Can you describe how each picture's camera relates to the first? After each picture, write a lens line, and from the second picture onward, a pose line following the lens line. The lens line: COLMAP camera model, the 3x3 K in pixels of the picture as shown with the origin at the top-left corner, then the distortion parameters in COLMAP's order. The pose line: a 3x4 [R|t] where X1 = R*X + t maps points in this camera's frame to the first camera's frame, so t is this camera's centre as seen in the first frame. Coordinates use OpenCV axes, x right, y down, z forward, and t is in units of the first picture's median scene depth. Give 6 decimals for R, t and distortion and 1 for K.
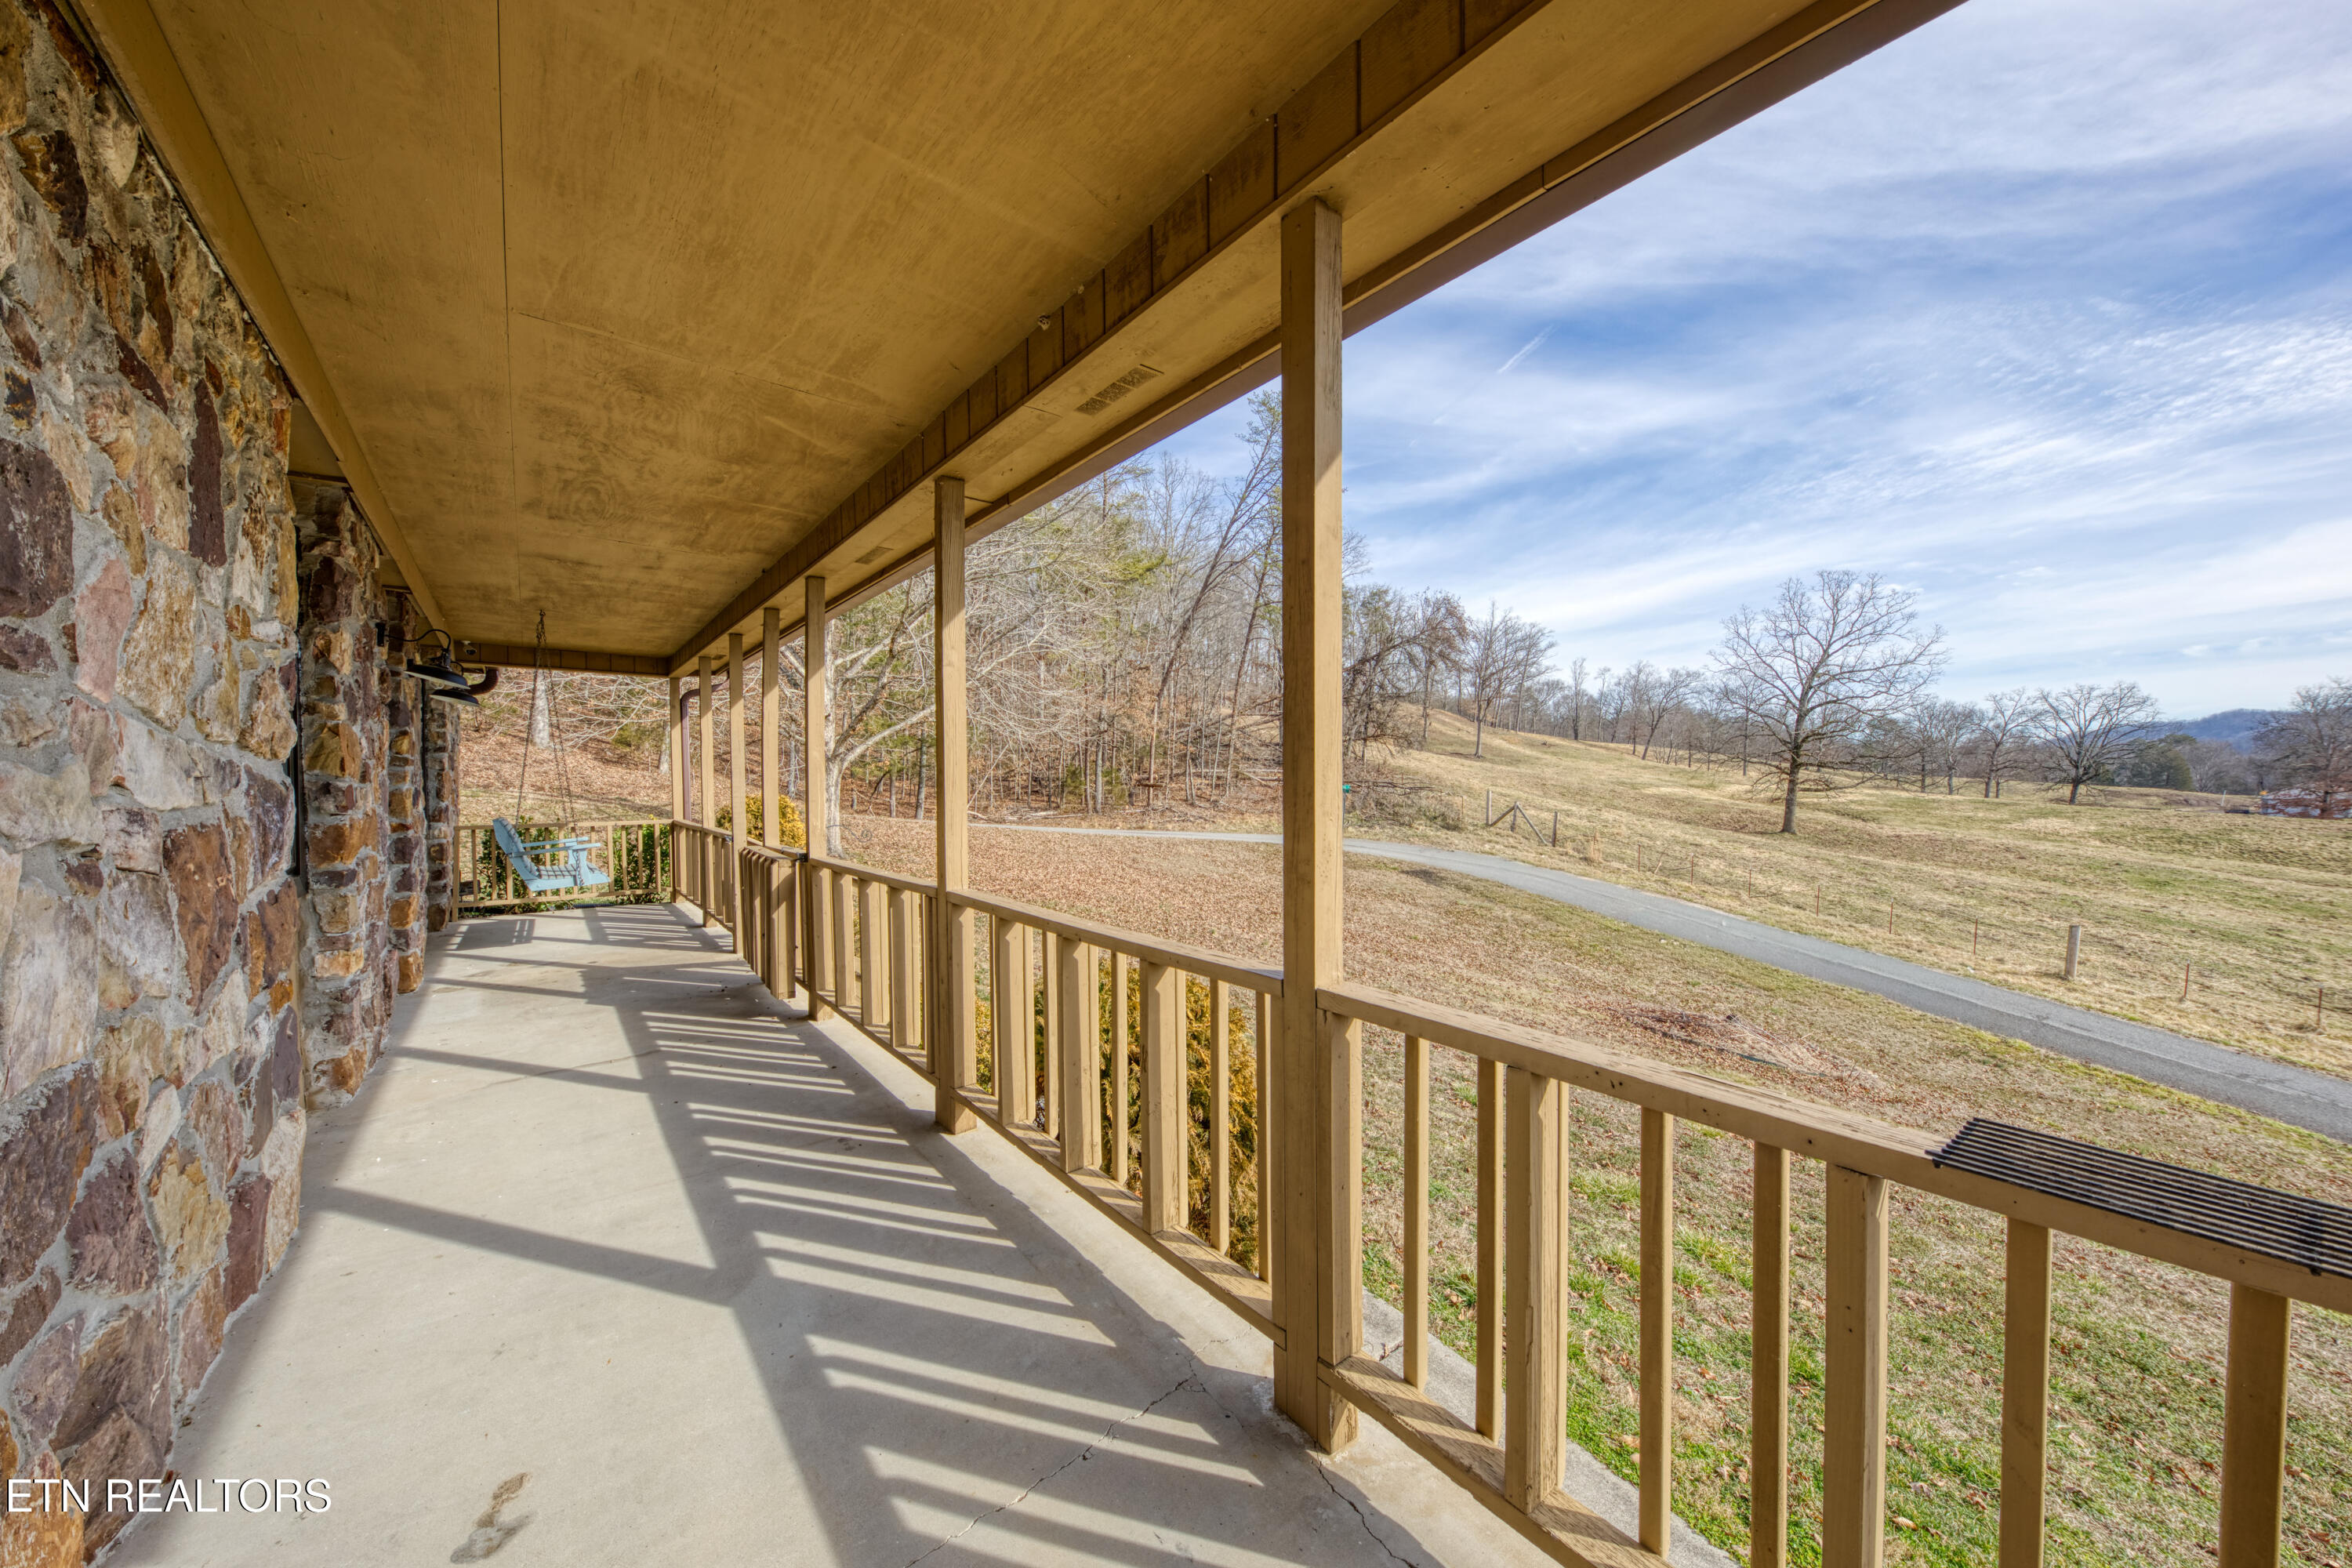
lens RADIAL K [[828.5, 0, 1174.7], [0, 828.5, 801.3], [0, 0, 1]] dist [-0.008476, -0.003347]
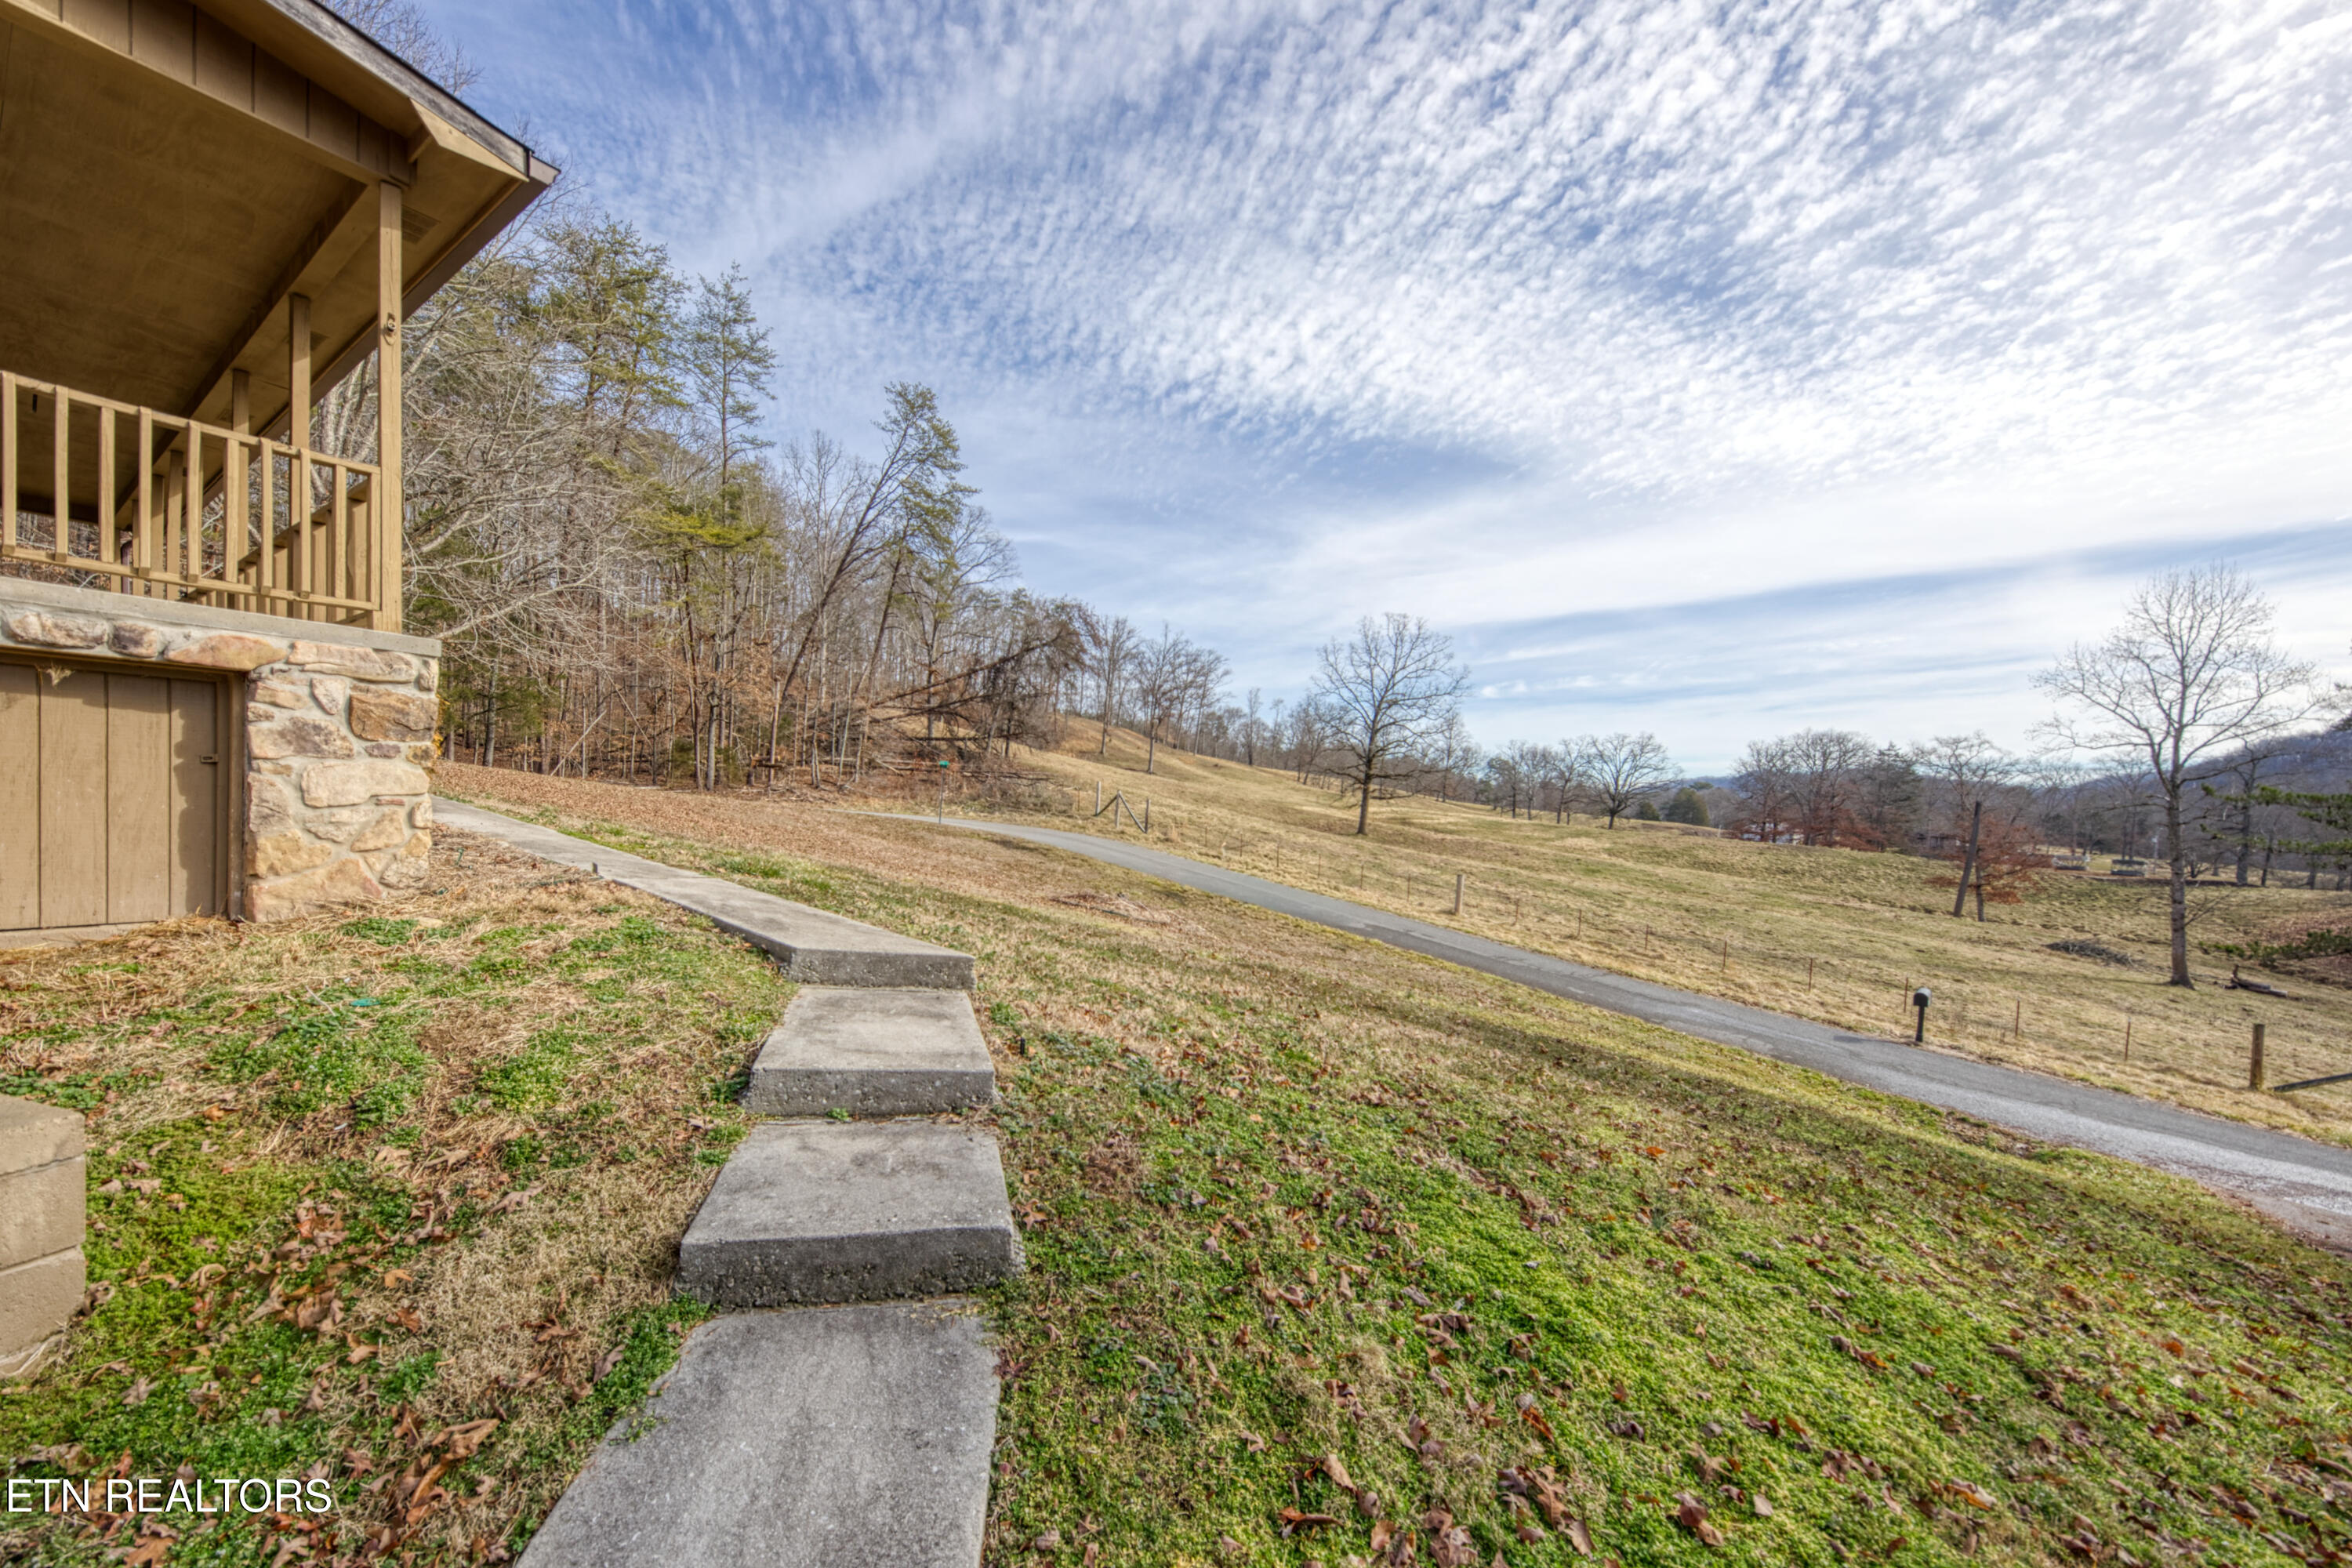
lens RADIAL K [[880.1, 0, 1135.7], [0, 880.1, 837.6], [0, 0, 1]] dist [-0.010812, -0.000550]
pose [[0.957670, 0.021414, 0.287071, 0.079244], [-0.024063, 0.999694, 0.005699, 0.044595], [-0.286861, -0.012366, 0.957892, -0.109111]]
